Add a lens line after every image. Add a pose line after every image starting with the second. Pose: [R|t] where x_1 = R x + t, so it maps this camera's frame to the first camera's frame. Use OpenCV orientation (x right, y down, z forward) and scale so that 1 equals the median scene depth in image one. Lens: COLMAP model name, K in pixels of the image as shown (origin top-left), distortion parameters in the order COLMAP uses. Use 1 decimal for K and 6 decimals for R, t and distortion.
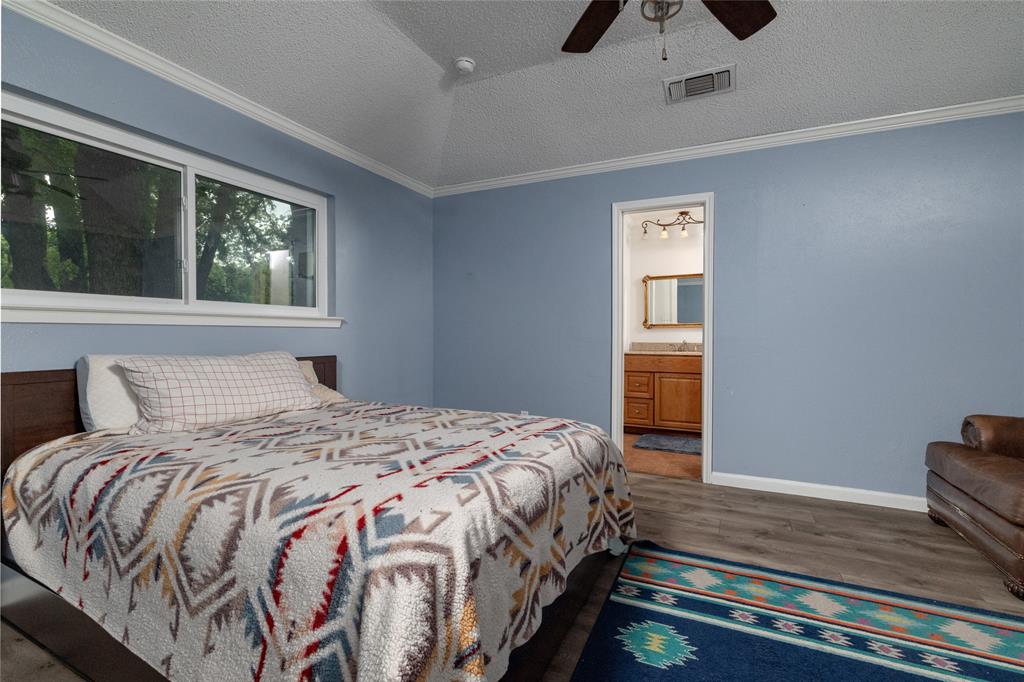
lens RADIAL K [[451.3, 0, 512.0], [0, 451.3, 341.0], [0, 0, 1]] dist [-0.001438, -0.000091]
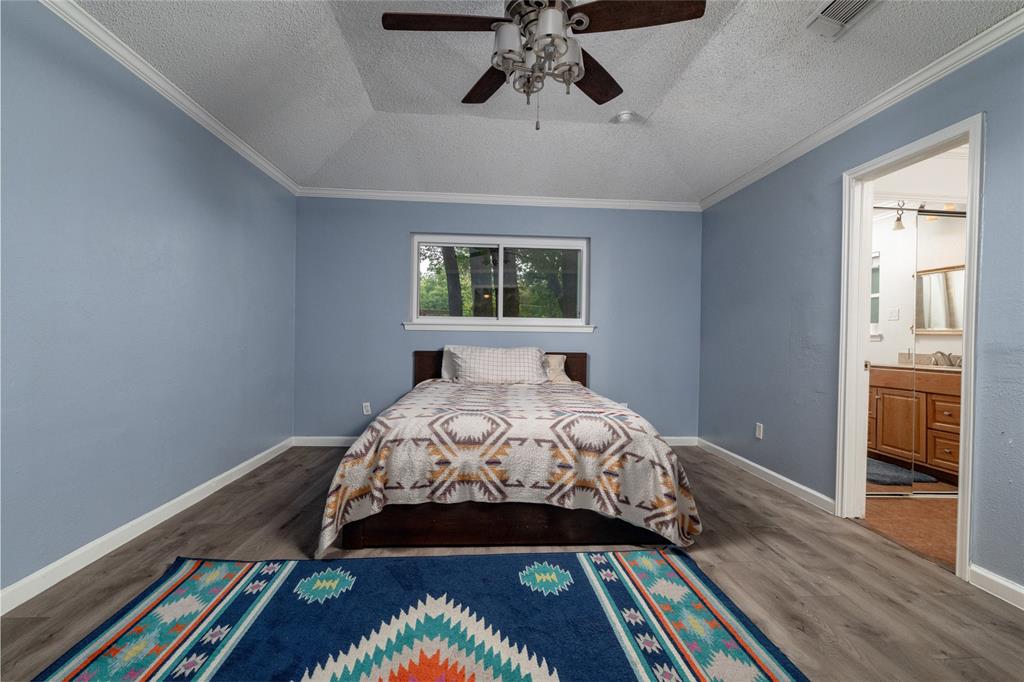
lens RADIAL K [[438.2, 0, 509.4], [0, 438.2, 338.7], [0, 0, 1]] dist [-0.000045, 0.000926]
pose [[0.479795, 0.007799, -0.877346, 0.840540], [-0.028736, 0.999564, -0.006829, 0.005162], [0.876910, 0.028488, 0.479810, 0.186210]]
